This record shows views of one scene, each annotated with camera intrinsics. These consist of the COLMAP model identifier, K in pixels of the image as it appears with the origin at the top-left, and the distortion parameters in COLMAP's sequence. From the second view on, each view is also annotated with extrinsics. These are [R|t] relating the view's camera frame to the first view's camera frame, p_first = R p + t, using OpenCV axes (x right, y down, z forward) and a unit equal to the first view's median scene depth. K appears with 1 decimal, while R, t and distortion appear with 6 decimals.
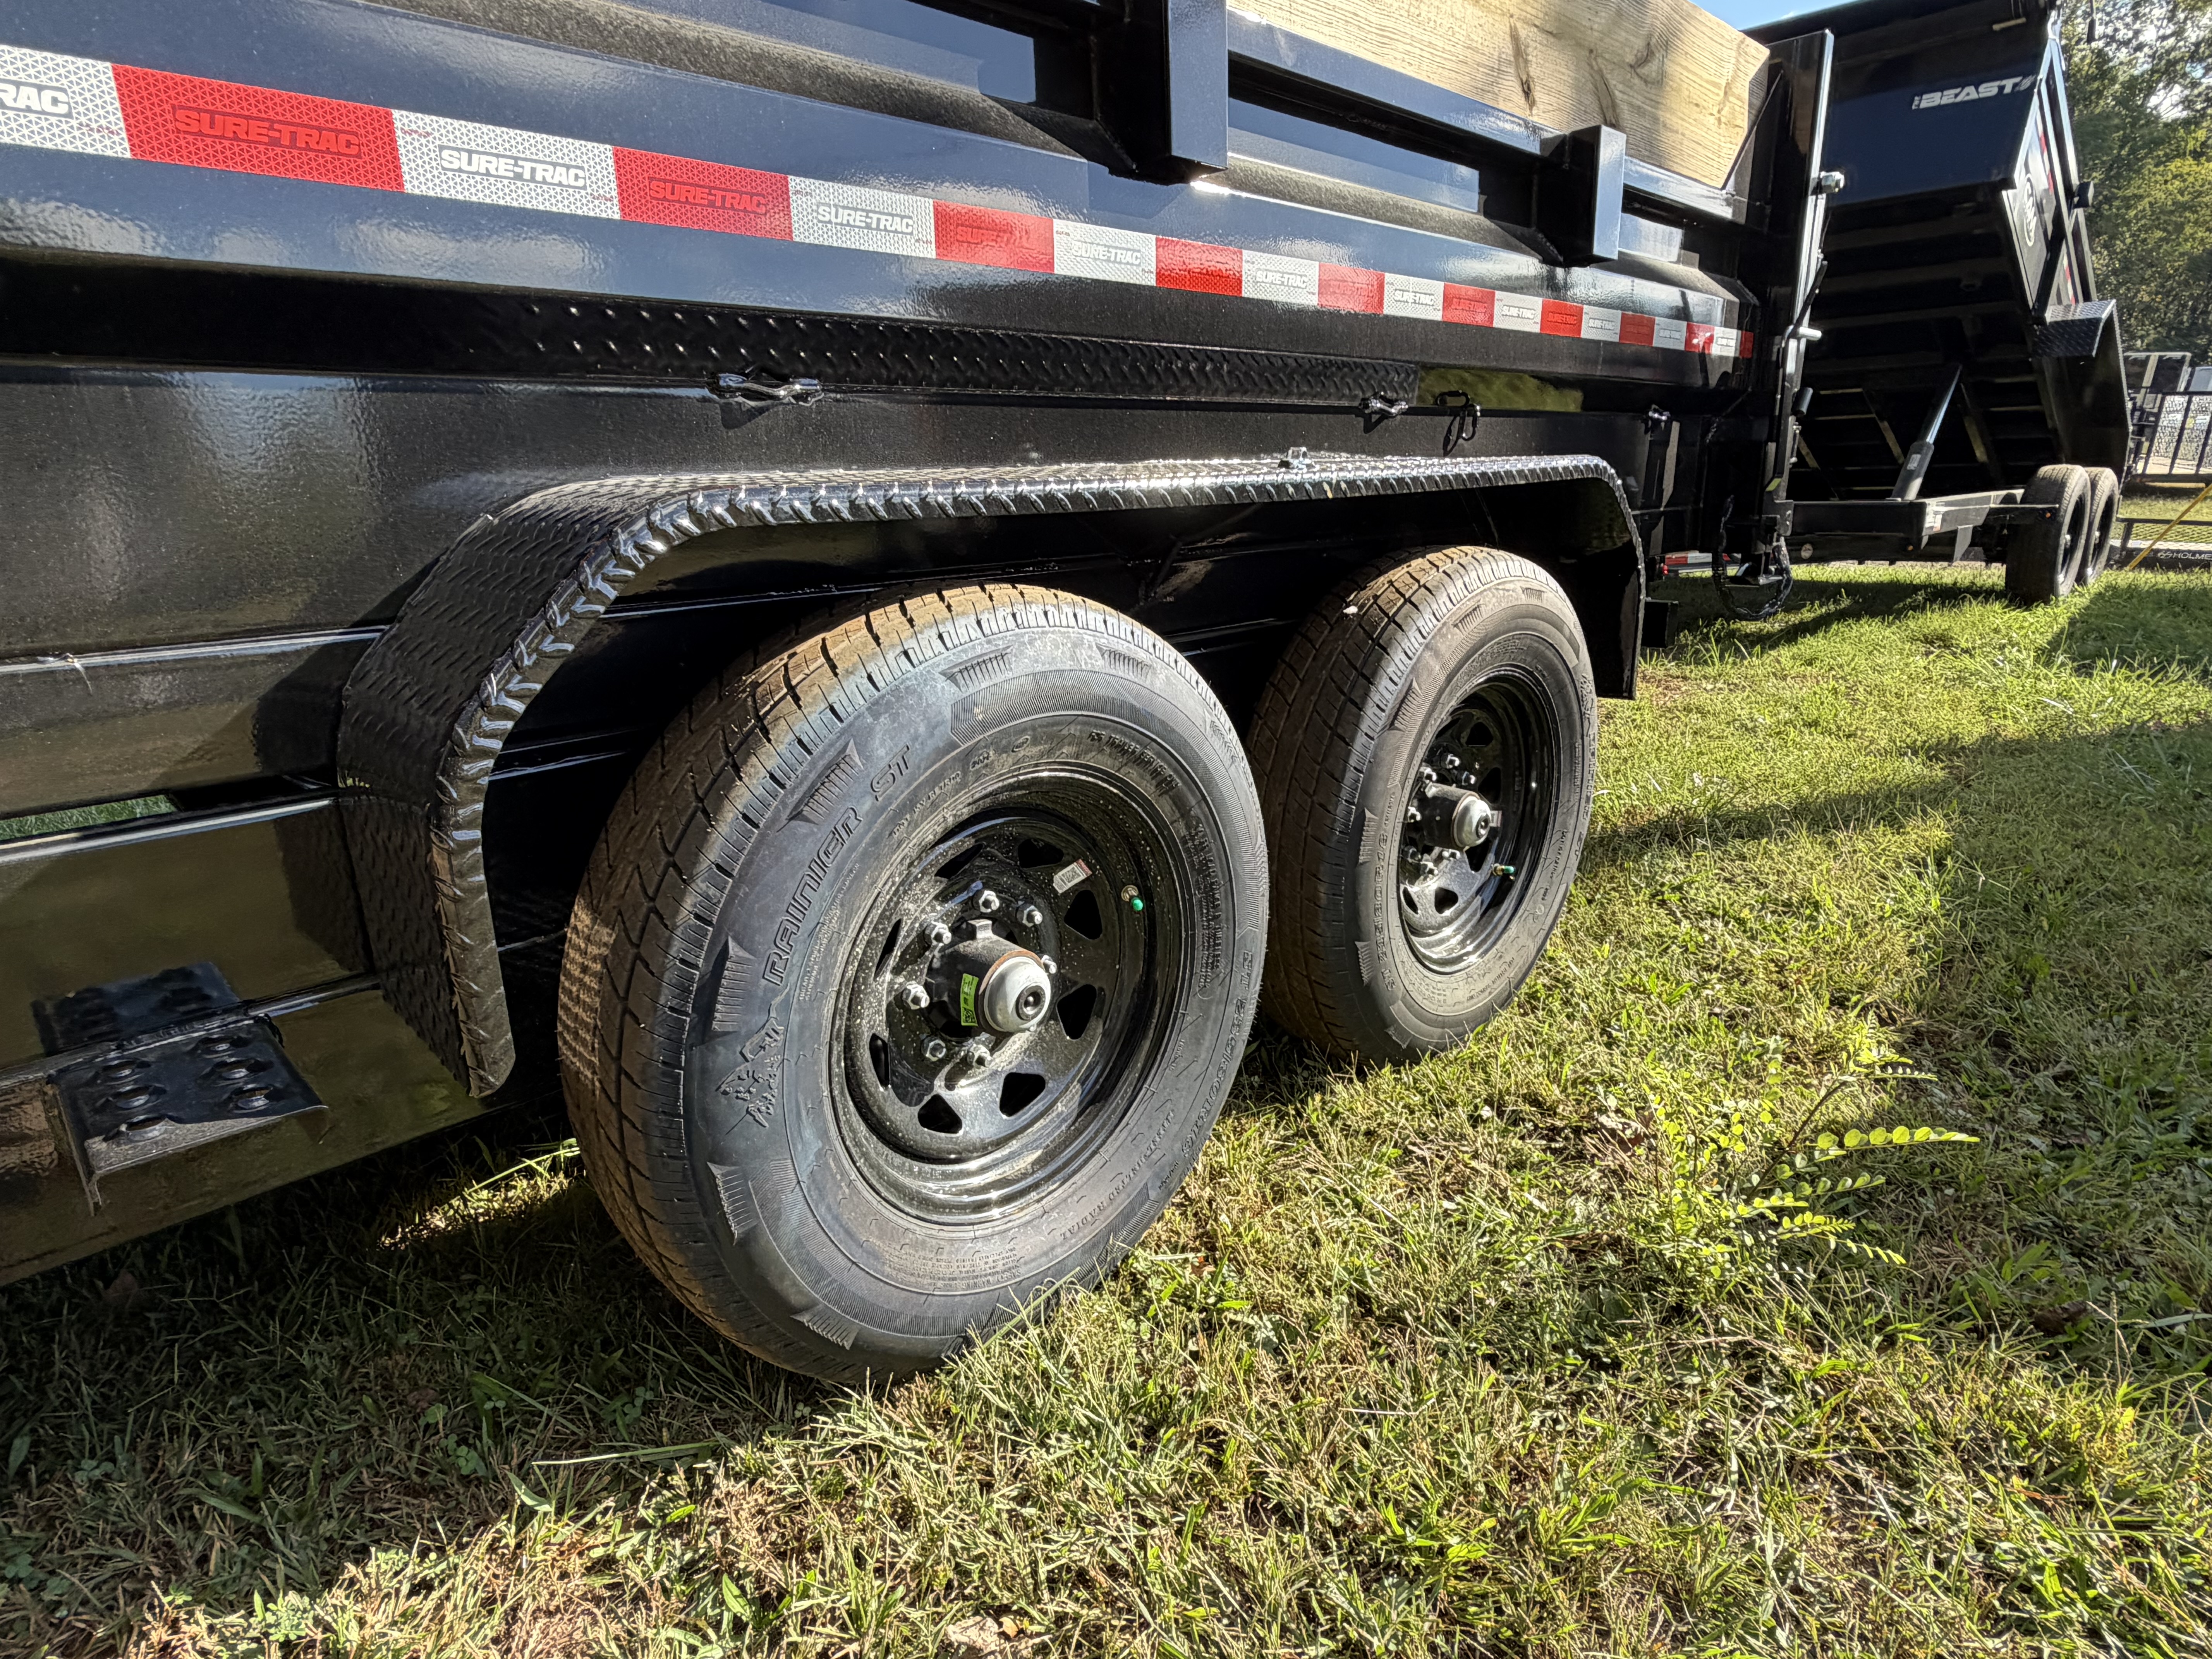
lens RADIAL K [[1216.7, 0, 1106.0], [0, 1216.7, 829.5], [0, 0, 1]] dist [-0.001210, 0.000737]
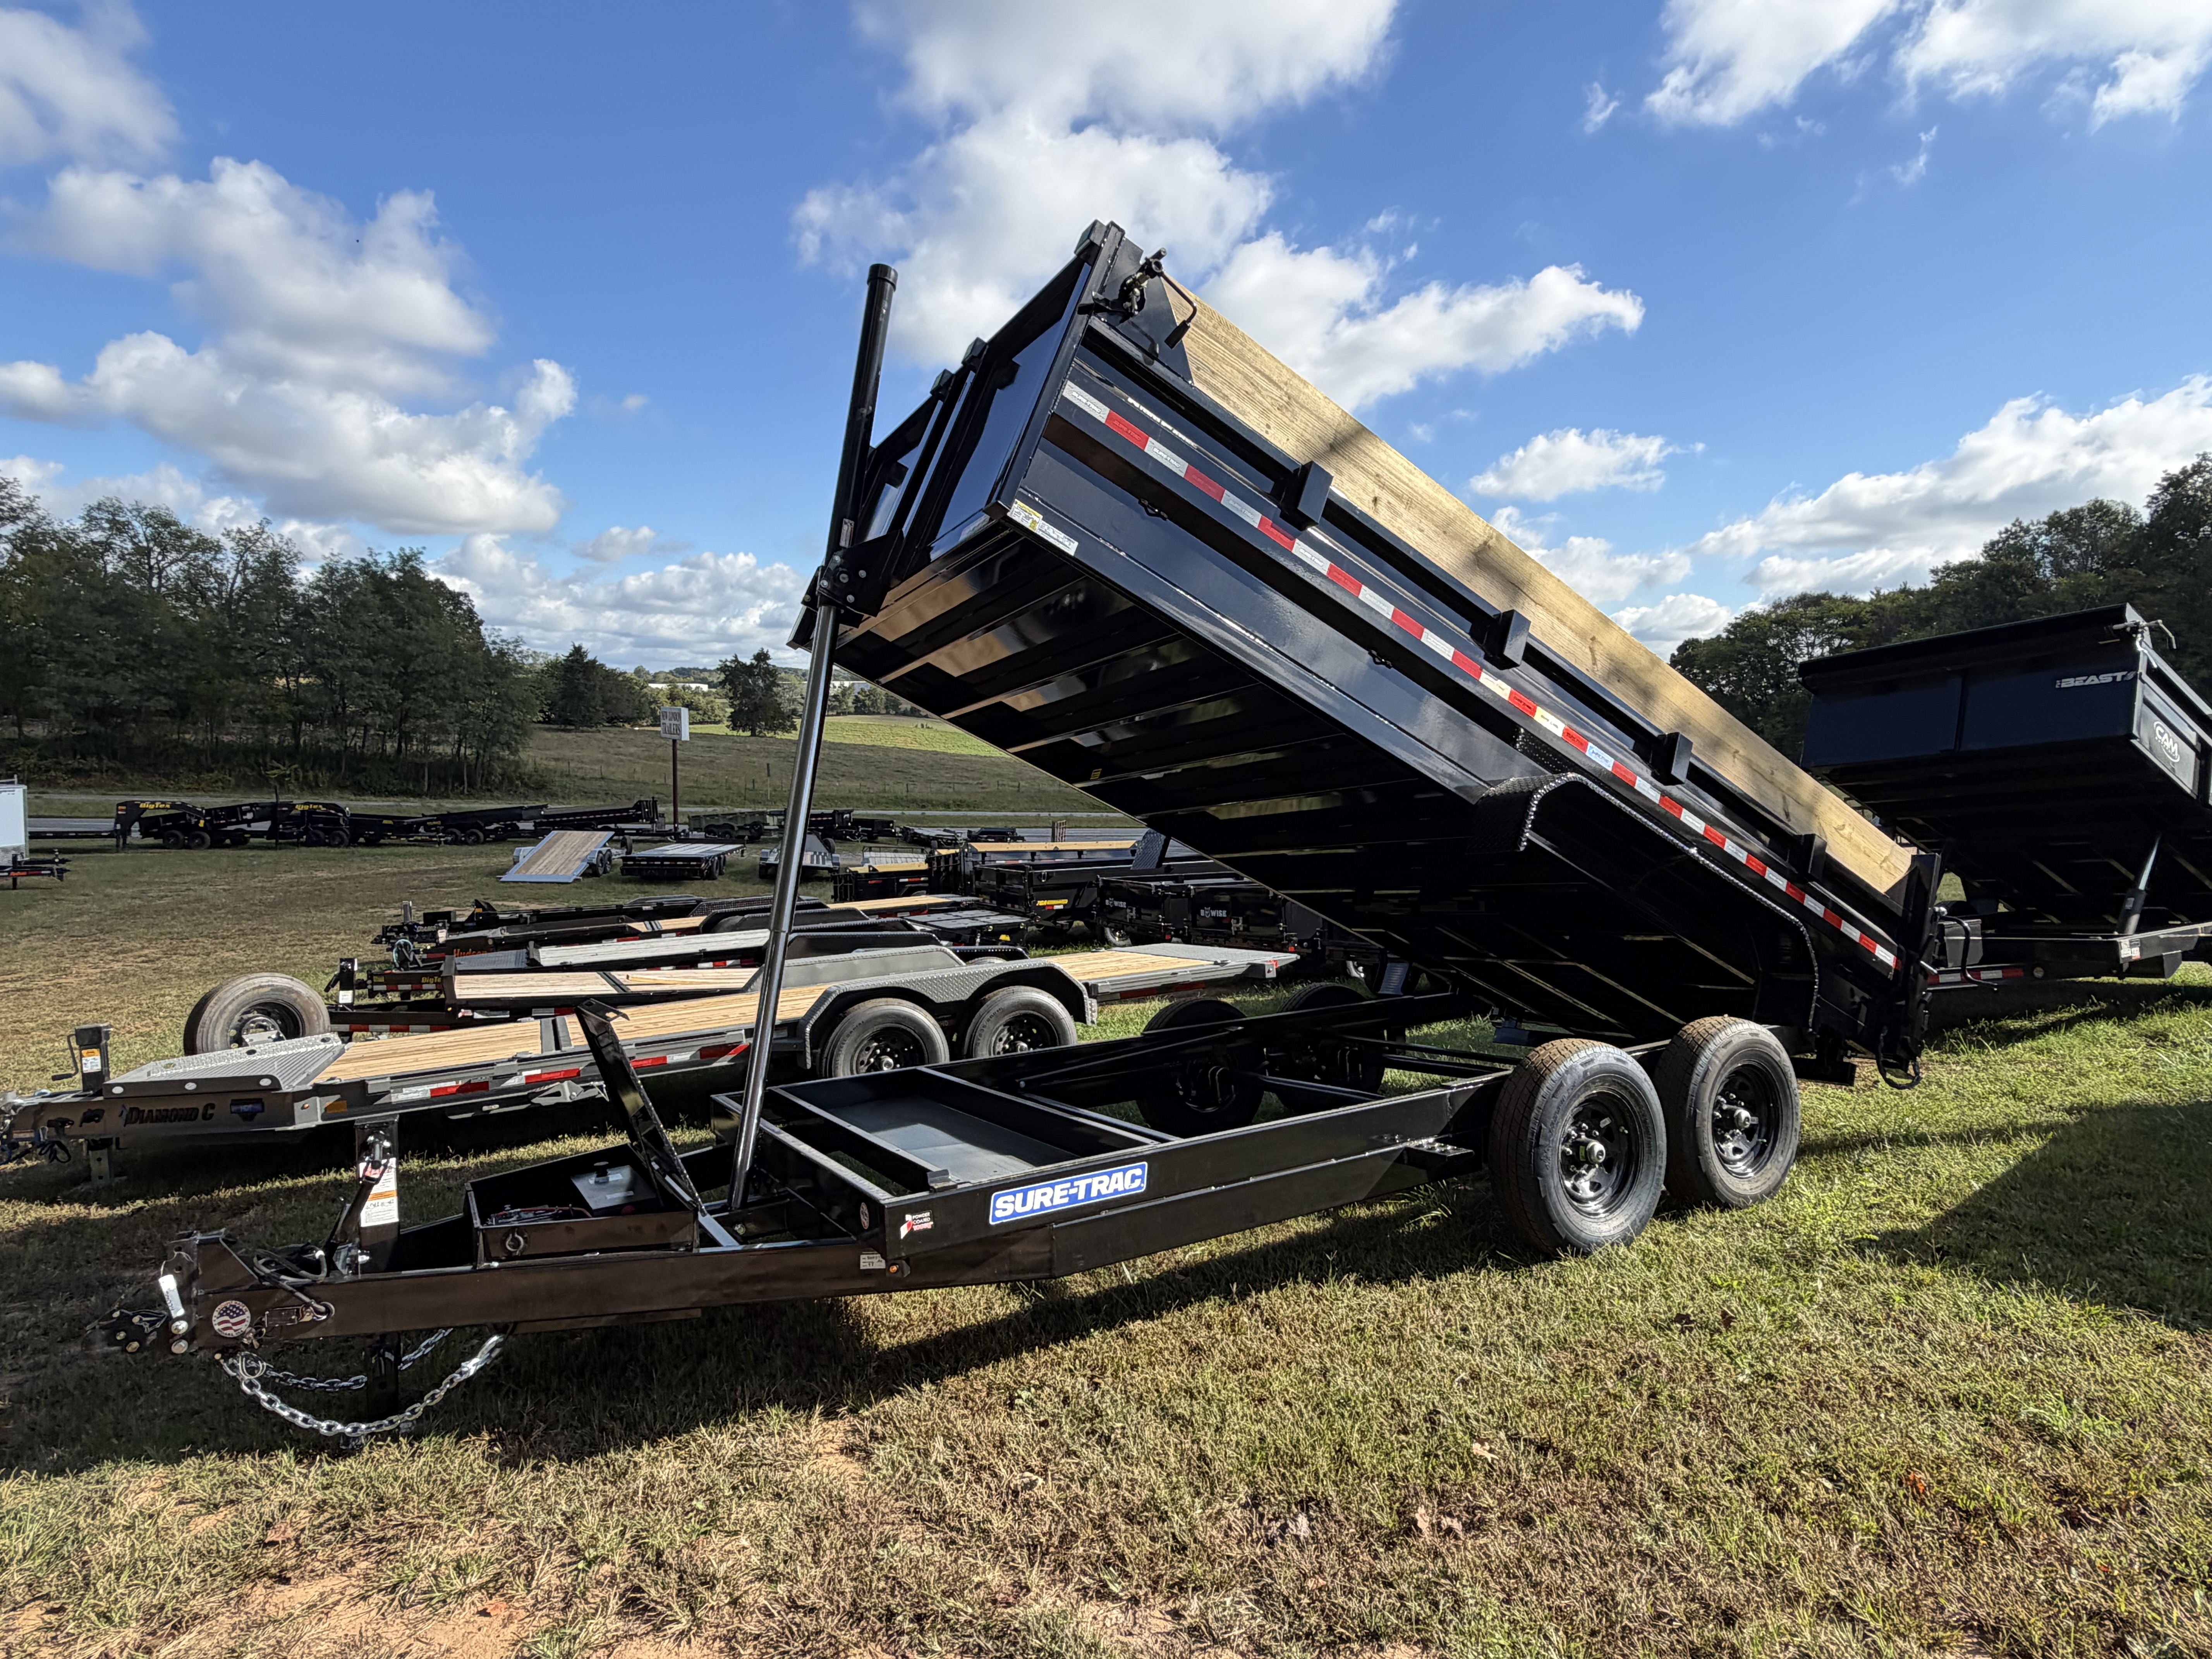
lens RADIAL K [[1199.9, 0, 1106.0], [0, 1199.9, 829.5], [0, 0, 1]] dist [0.022939, -0.000391]
pose [[0.968062, -0.042476, -0.247087, -0.406618], [-0.033813, 0.954420, -0.296546, 0.241277], [0.248421, 0.295430, 0.922501, -2.171866]]
